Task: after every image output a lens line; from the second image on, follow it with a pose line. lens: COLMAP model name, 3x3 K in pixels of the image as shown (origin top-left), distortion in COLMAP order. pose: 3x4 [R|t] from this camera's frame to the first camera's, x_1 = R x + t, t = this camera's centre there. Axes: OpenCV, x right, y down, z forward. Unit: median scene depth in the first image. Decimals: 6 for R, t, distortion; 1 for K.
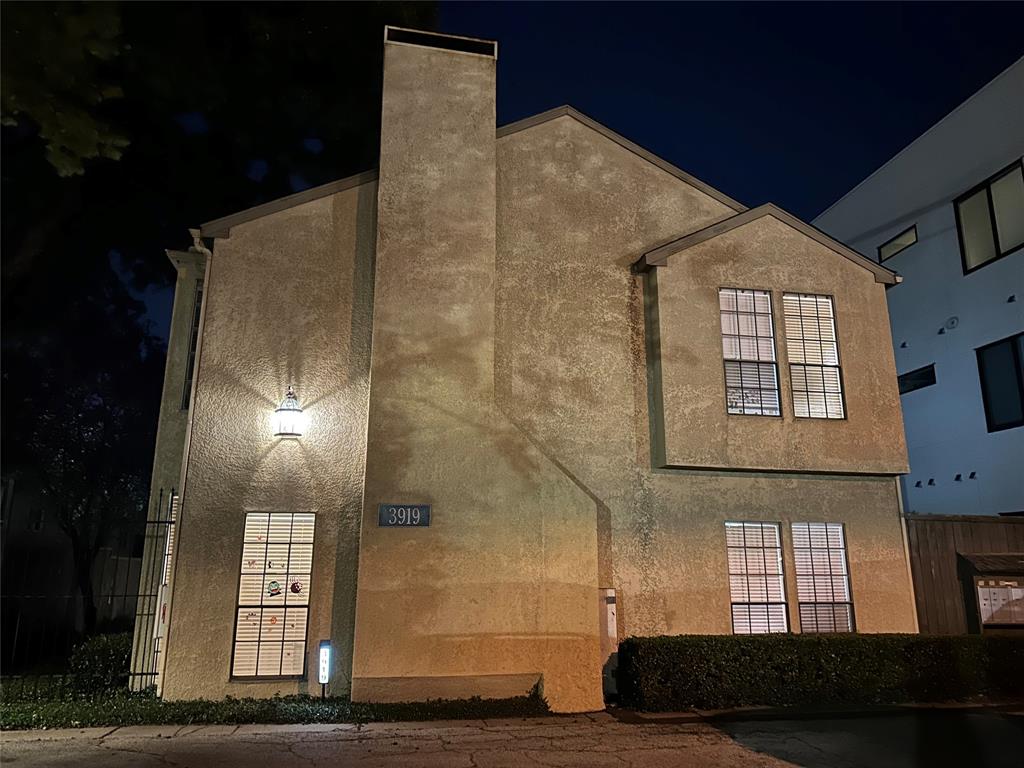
lens RADIAL K [[727.4, 0, 508.7], [0, 727.4, 385.8], [0, 0, 1]] dist [0.060034, -0.066705]
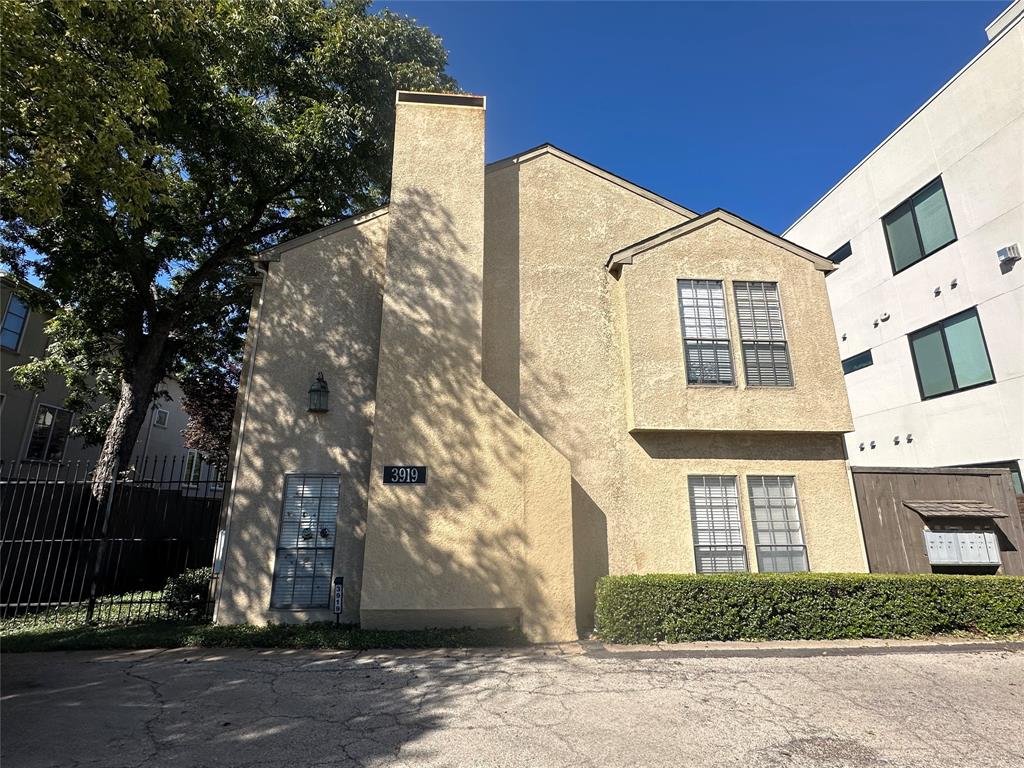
lens RADIAL K [[479.4, 0, 512.9], [0, 479.4, 383.4], [0, 0, 1]] dist [-0.003999, 0.000534]
pose [[0.992207, -0.035515, -0.119434, 0.112375], [0.033340, 0.999241, -0.020154, 0.042636], [0.120059, 0.016015, 0.992638, 0.200058]]
